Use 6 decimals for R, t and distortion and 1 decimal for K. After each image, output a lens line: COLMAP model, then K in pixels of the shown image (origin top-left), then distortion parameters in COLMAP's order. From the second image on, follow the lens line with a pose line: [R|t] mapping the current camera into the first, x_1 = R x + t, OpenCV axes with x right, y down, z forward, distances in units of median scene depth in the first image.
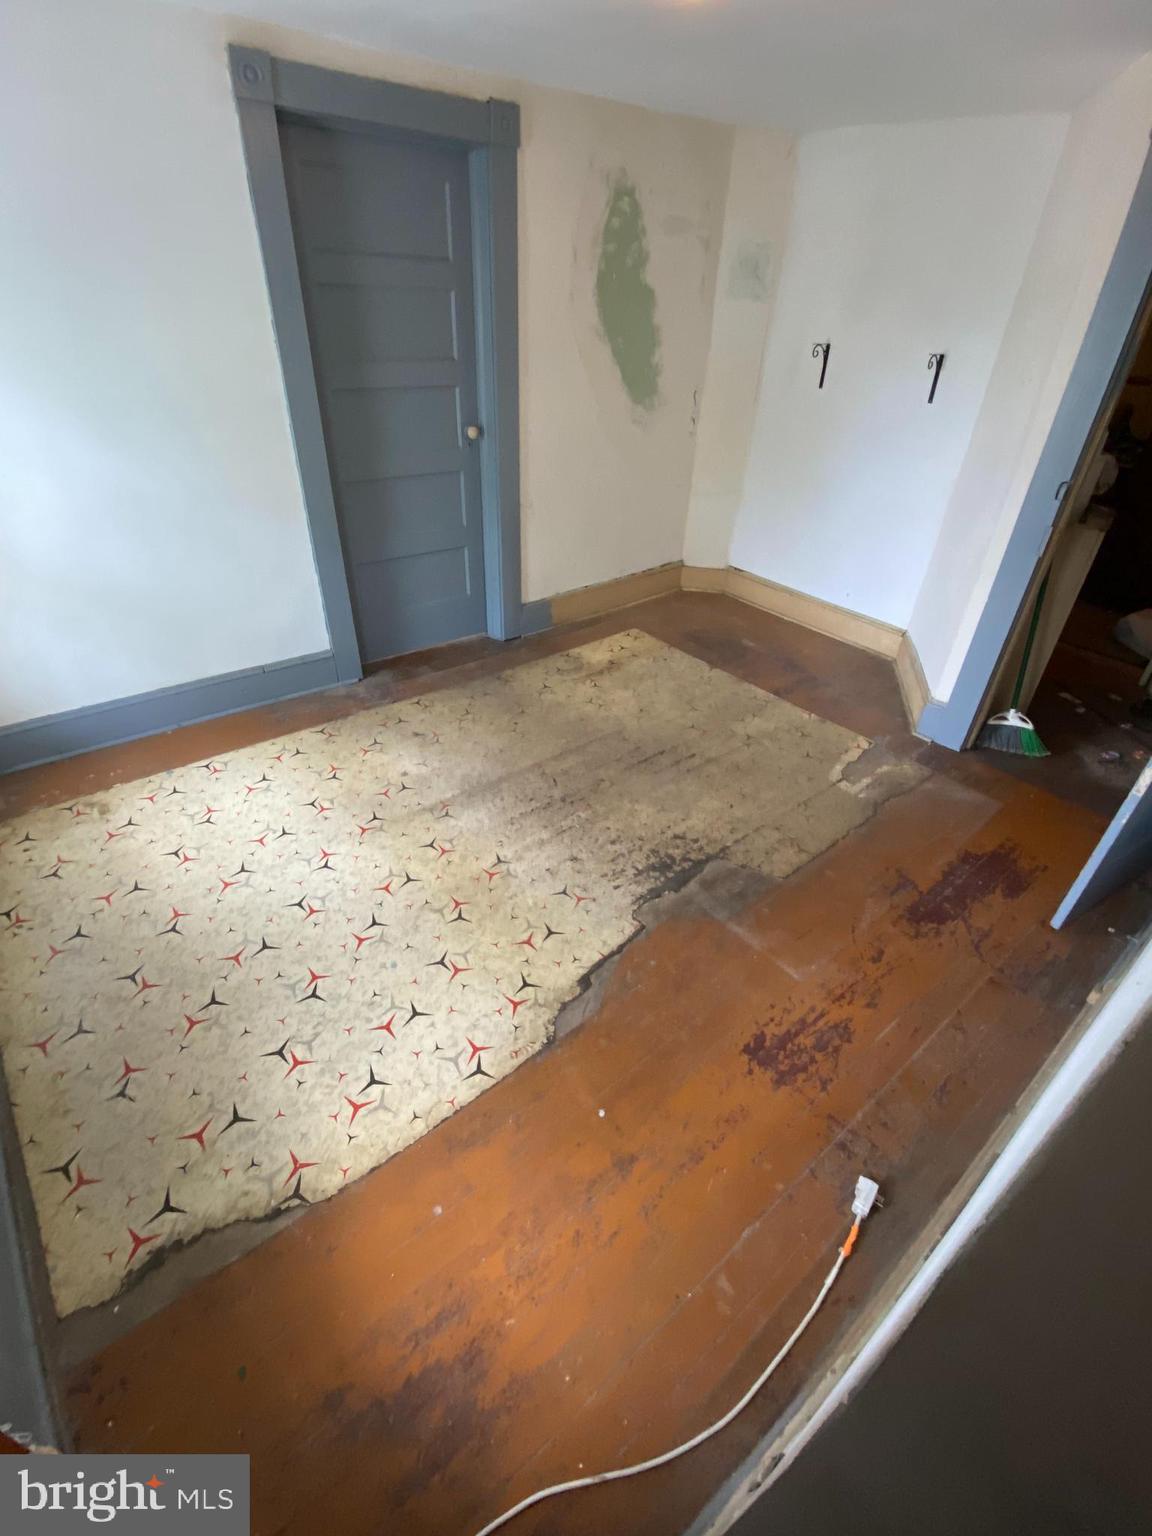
lens RADIAL K [[681.3, 0, 574.4], [0, 681.3, 763.1], [0, 0, 1]] dist [0.063376, -0.043916]
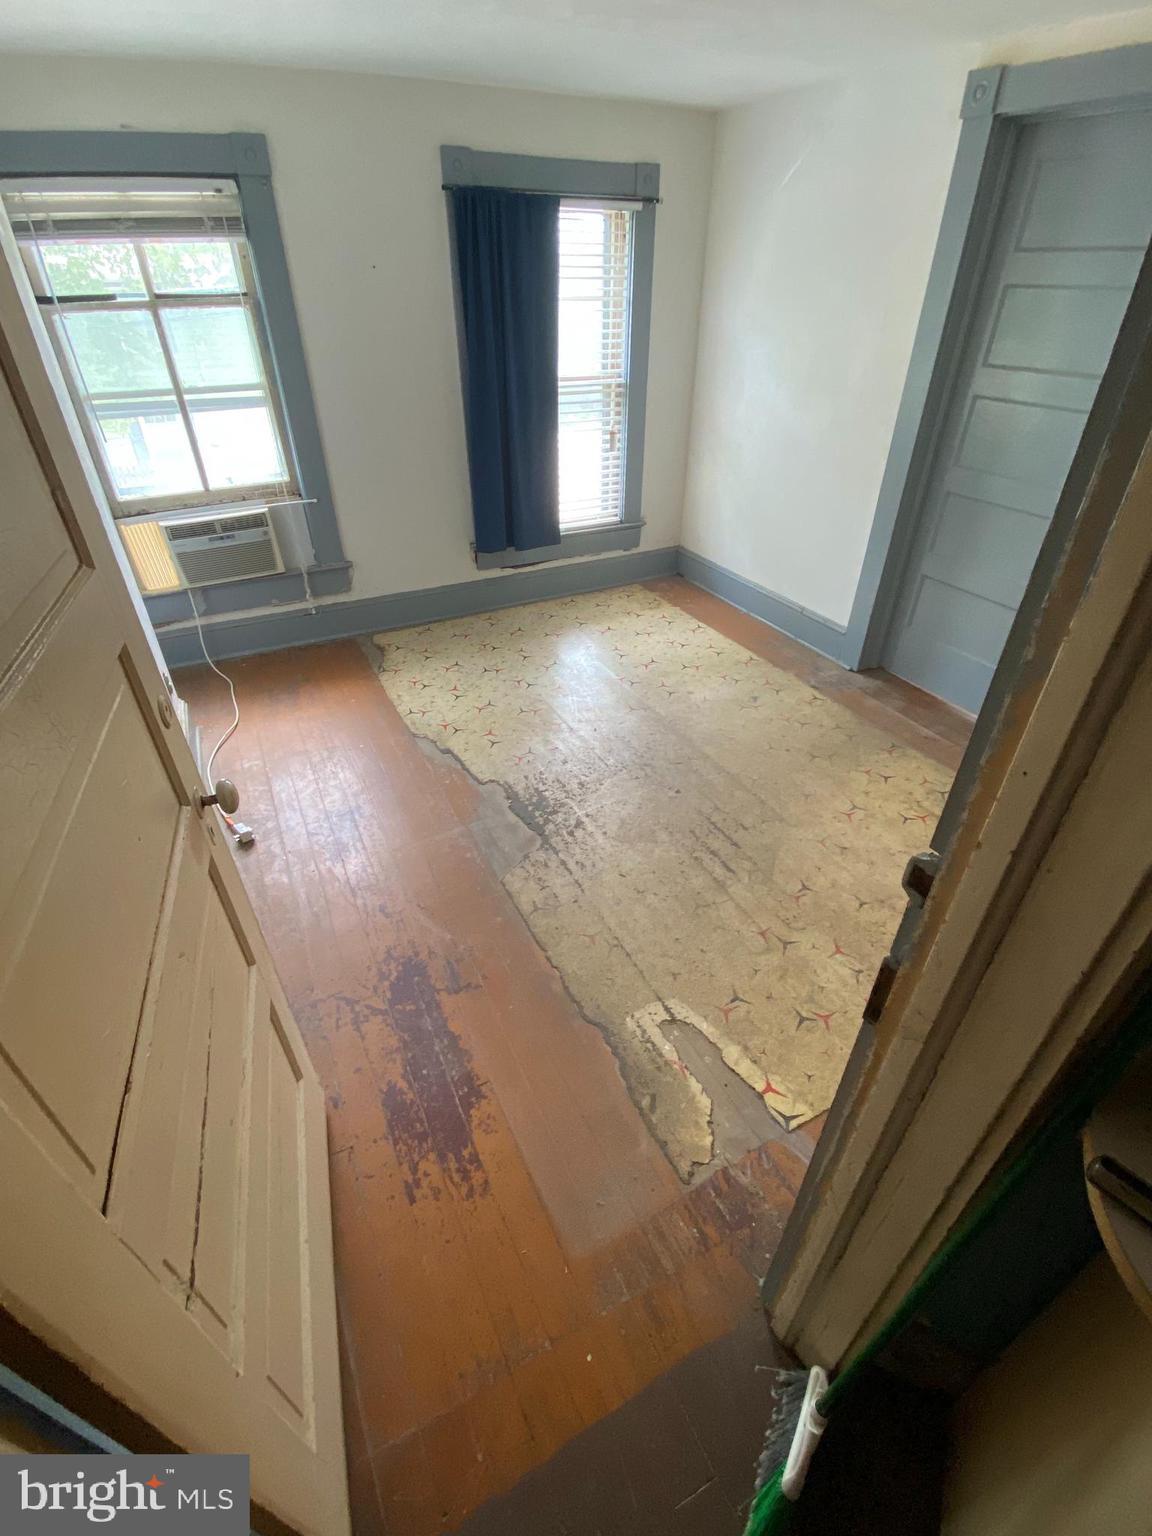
lens RADIAL K [[681.3, 0, 574.4], [0, 681.3, 763.1], [0, 0, 1]] dist [0.063376, -0.043916]
pose [[-0.208635, 0.524337, -0.825556, 0.901035], [-0.553055, 0.632942, 0.541770, -0.469615], [0.806599, 0.569610, 0.157934, 0.759110]]
